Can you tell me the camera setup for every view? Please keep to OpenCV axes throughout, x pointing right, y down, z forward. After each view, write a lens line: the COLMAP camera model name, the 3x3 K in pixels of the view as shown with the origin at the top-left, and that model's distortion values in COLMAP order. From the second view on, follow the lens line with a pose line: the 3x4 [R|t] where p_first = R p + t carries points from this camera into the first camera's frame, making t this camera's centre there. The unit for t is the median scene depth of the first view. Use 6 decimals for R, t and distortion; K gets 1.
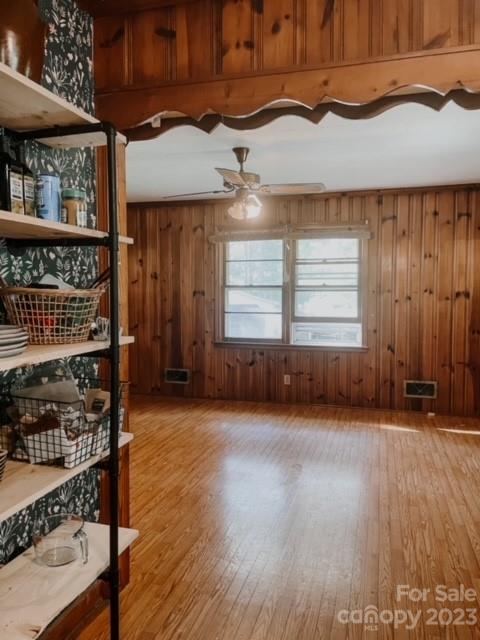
lens RADIAL K [[489.9, 0, 242.7], [0, 489.9, 321.6], [0, 0, 1]] dist [0.056254, -0.040696]
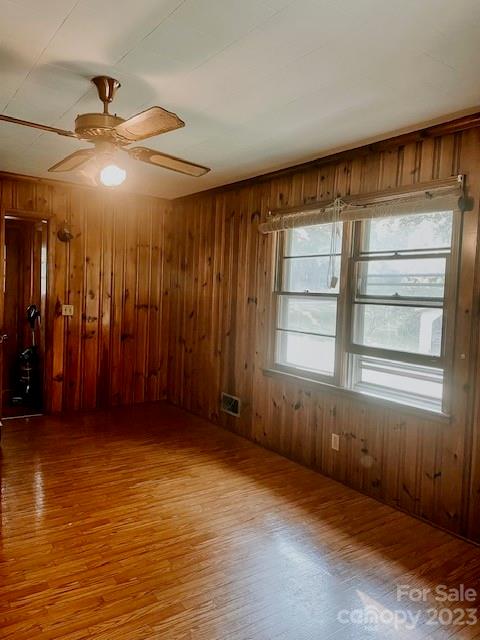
lens RADIAL K [[487.2, 0, 237.6], [0, 487.2, 317.9], [0, 0, 1]] dist [0.026776, 0.005580]
pose [[0.777526, 0.064909, -0.625492, 0.376406], [-0.075608, 0.997092, 0.009486, -0.038011], [0.624289, 0.039917, 0.780173, 0.416848]]
